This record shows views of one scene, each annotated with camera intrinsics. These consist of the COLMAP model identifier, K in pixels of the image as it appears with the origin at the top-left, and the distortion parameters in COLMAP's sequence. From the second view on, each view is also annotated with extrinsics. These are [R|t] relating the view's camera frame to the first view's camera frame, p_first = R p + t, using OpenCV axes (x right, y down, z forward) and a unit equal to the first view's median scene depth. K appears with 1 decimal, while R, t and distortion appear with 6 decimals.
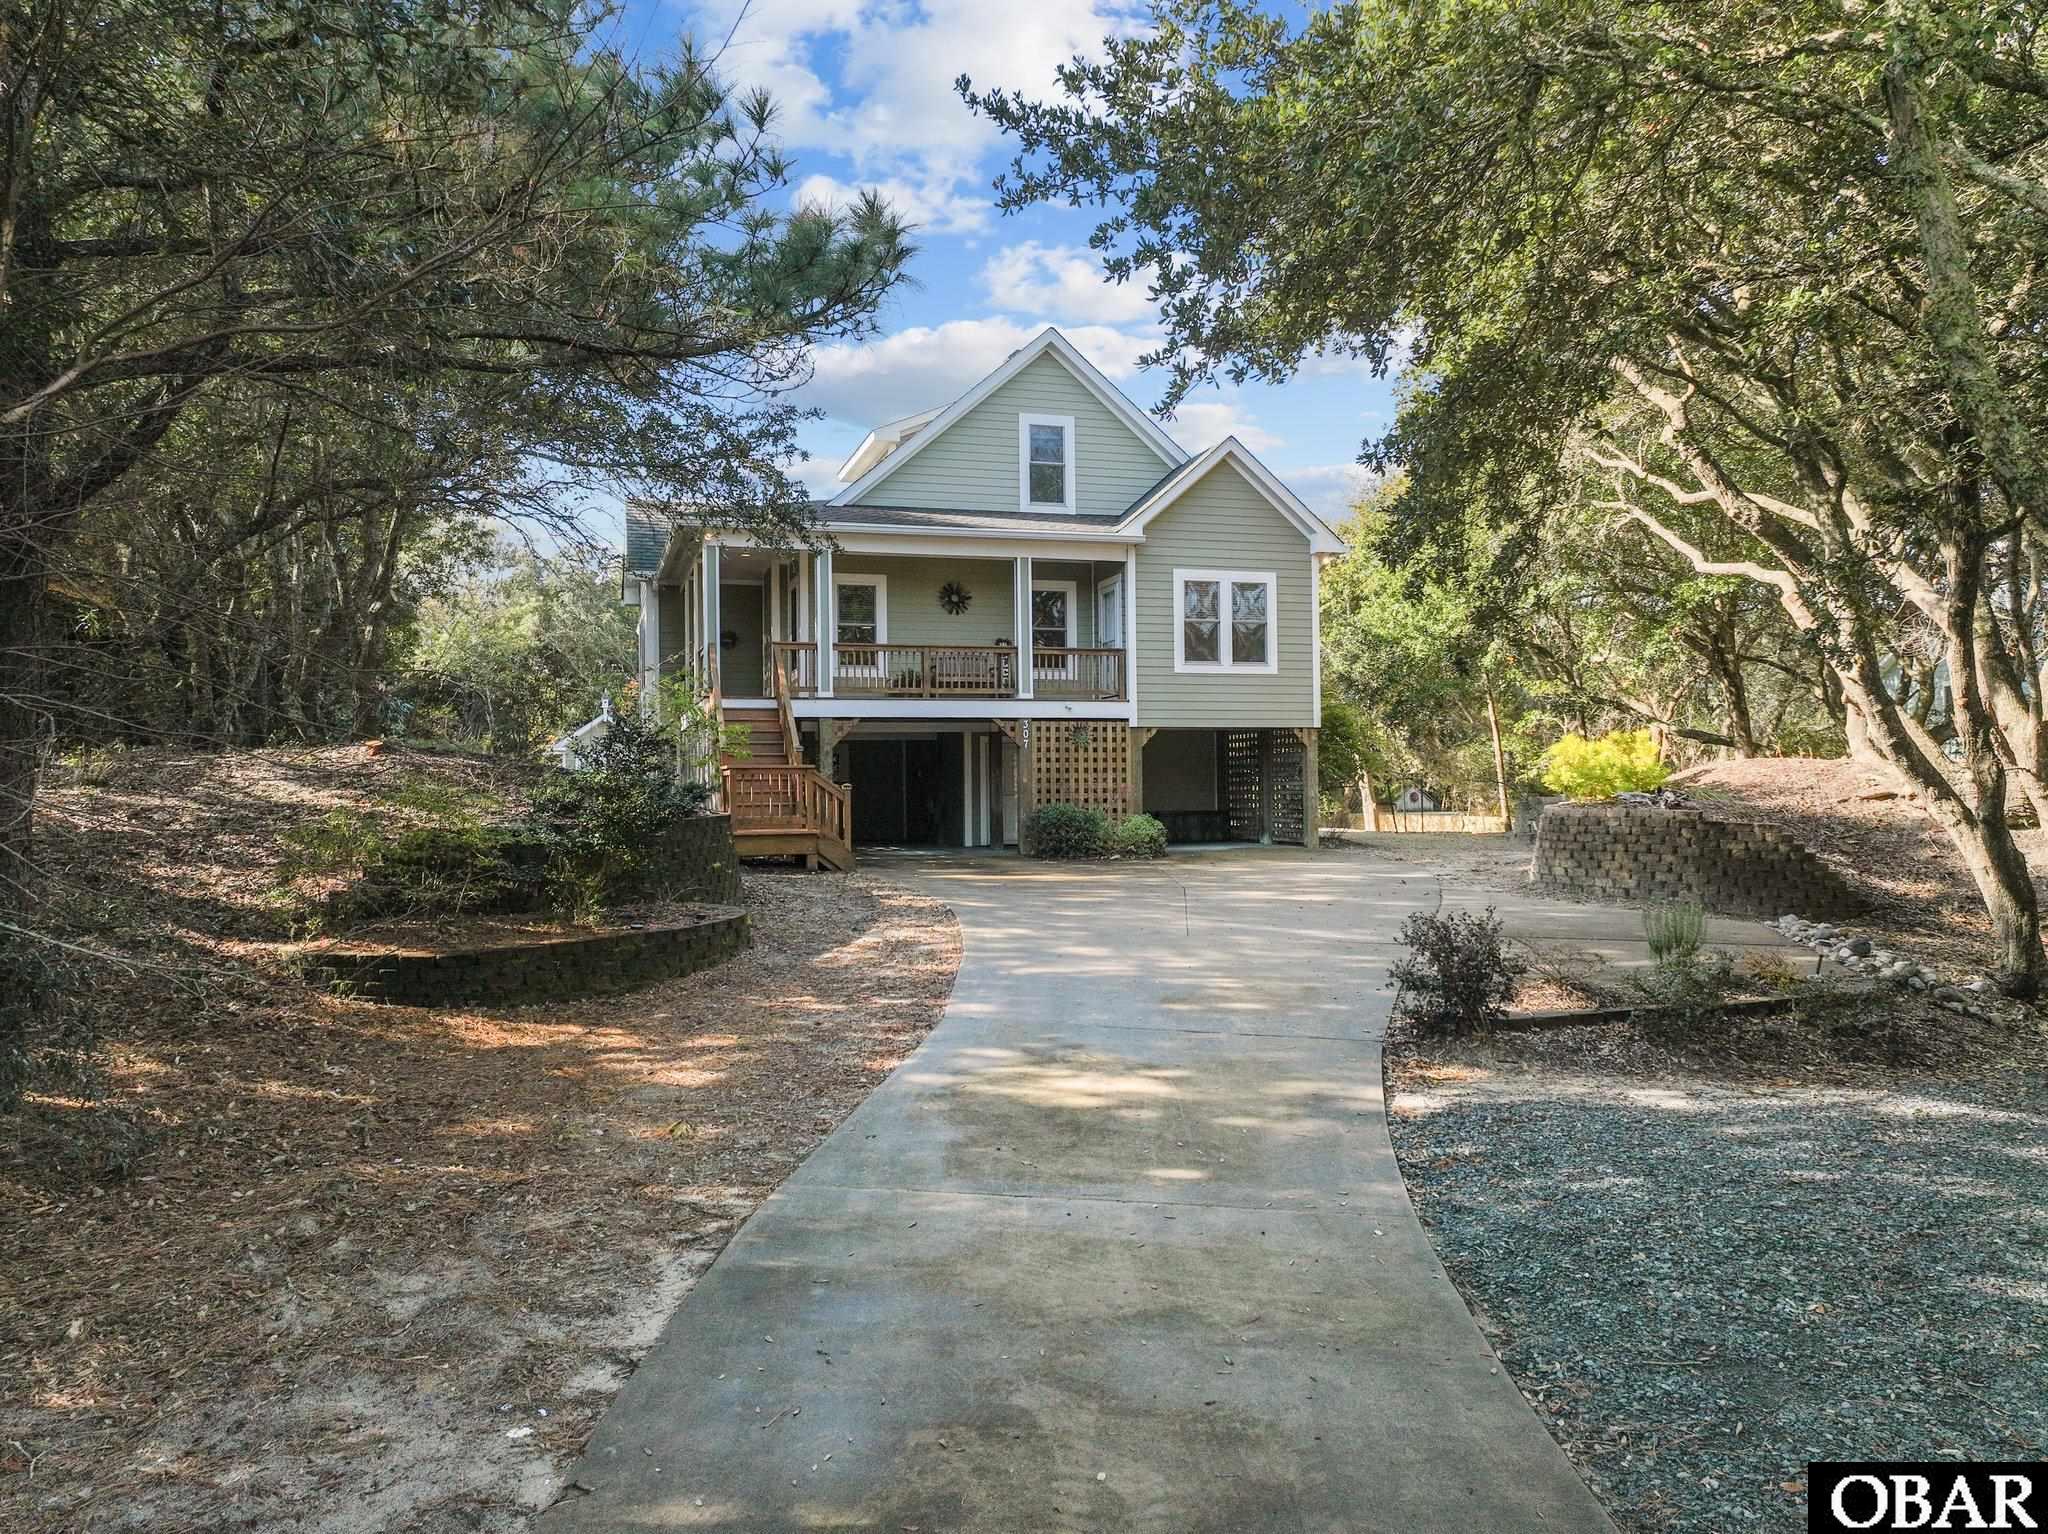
lens RADIAL K [[1438.6, 0, 1024.0], [0, 1438.6, 767.0], [0, 0, 1]] dist [0.006899, 0.003499]
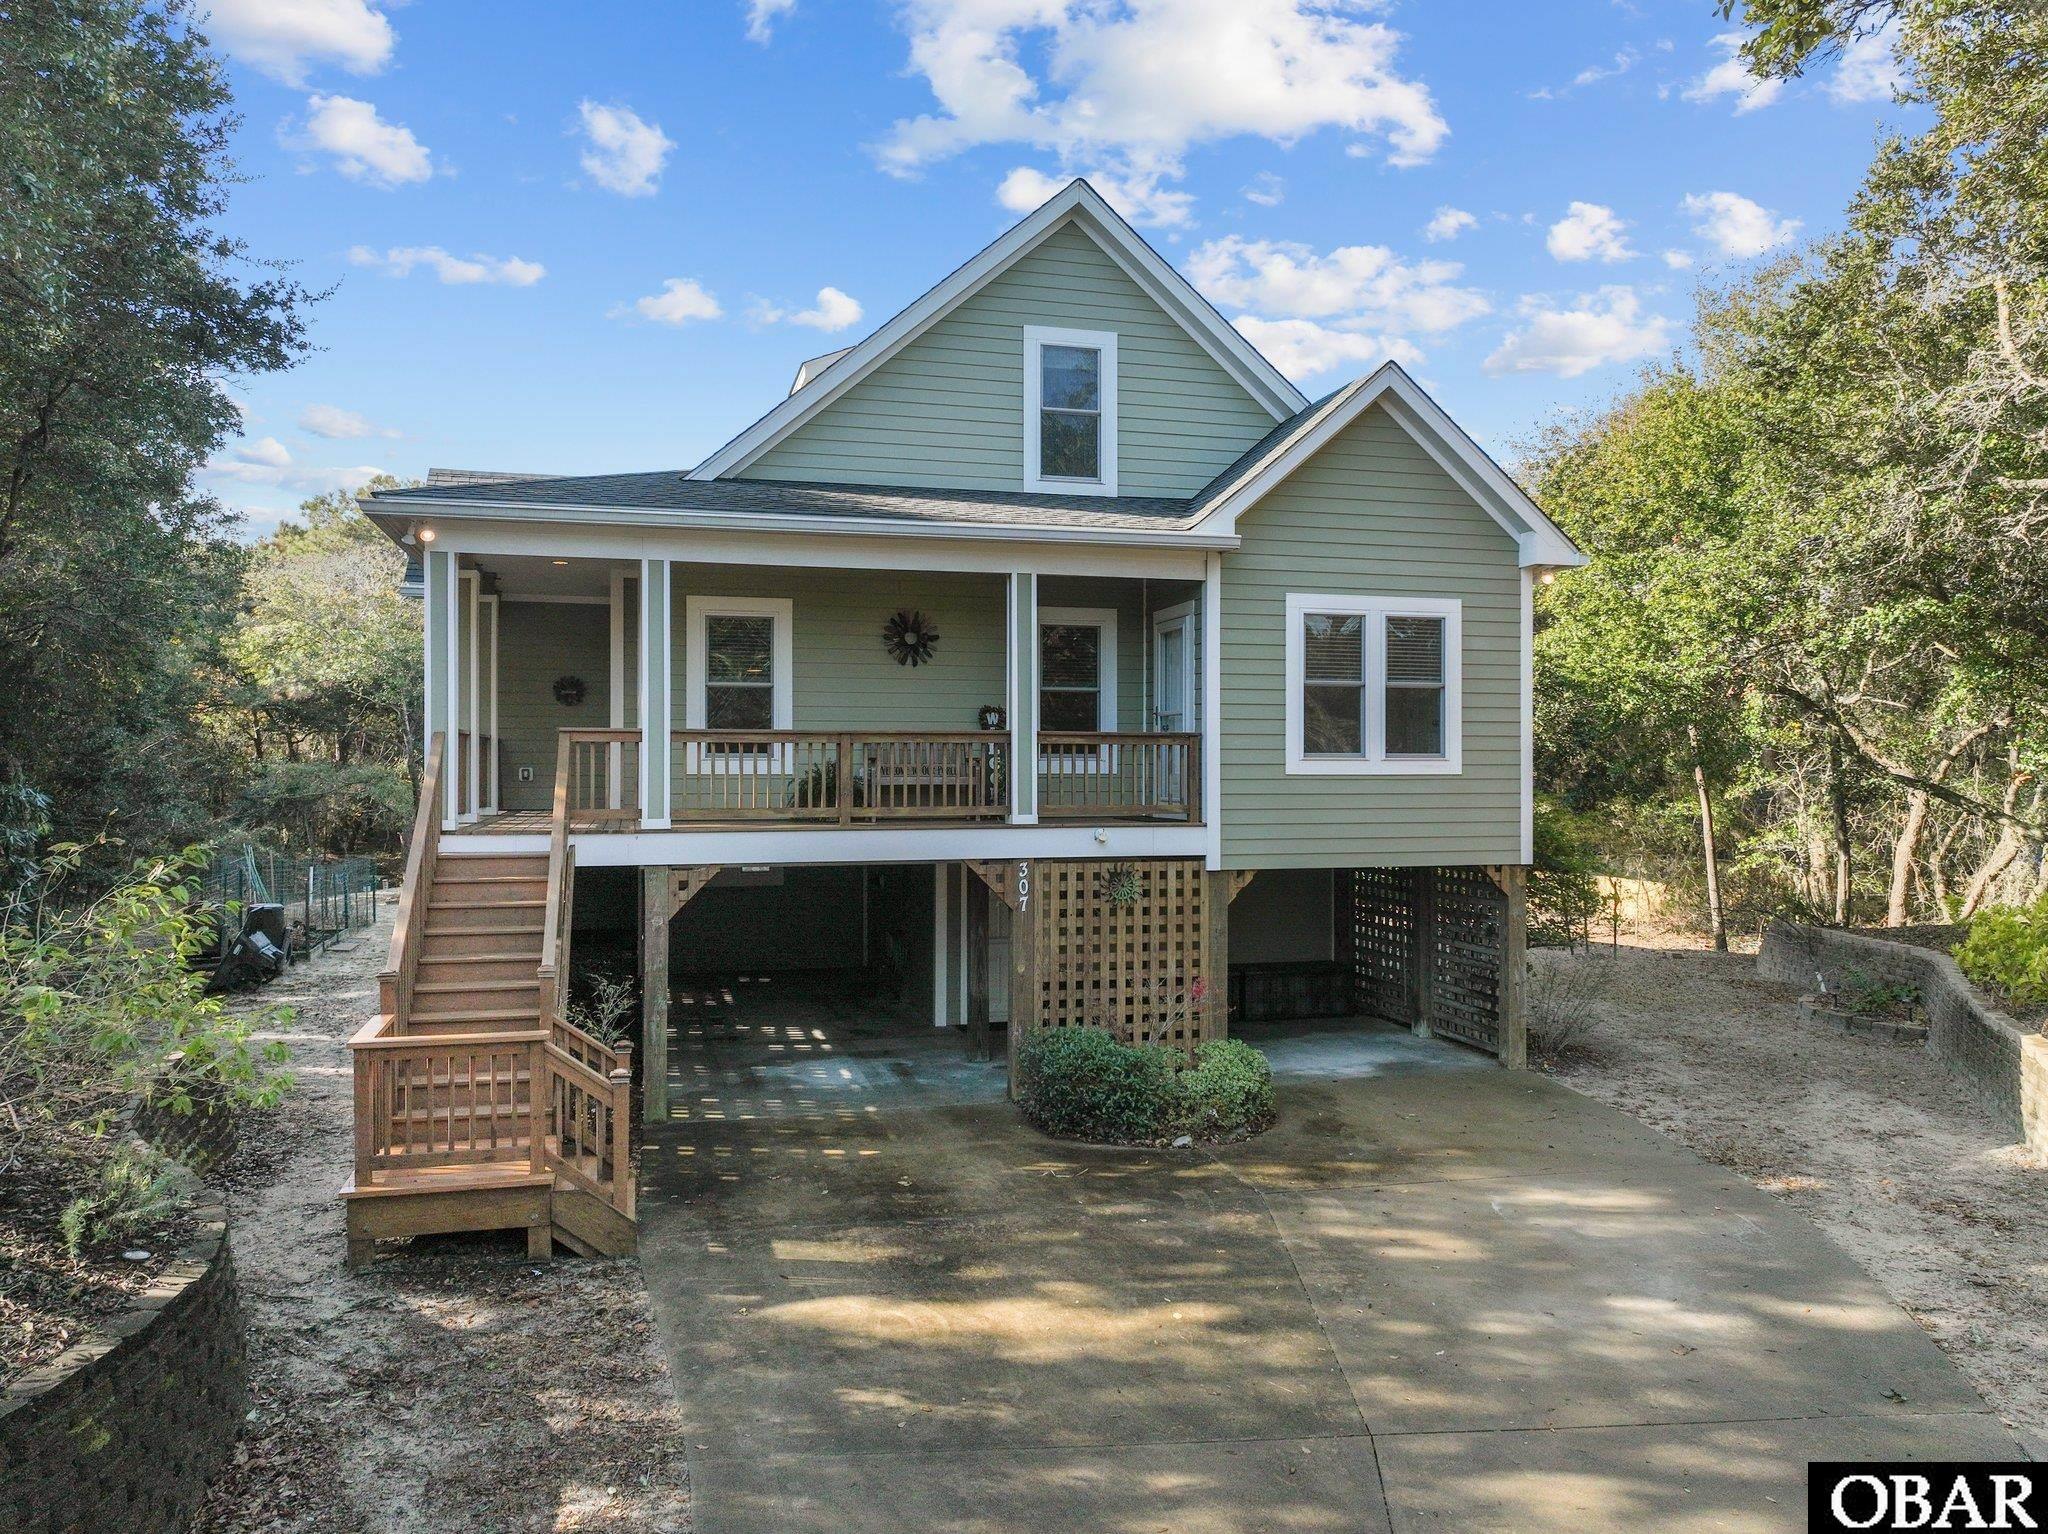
lens RADIAL K [[1438.6, 0, 1024.0], [0, 1438.6, 767.0], [0, 0, 1]] dist [0.006899, 0.003499]
pose [[0.999458, 0.011431, -0.030872, 0.017866], [-0.011011, 0.999845, 0.013724, -0.075657], [0.031024, -0.013377, 0.999429, 0.424932]]
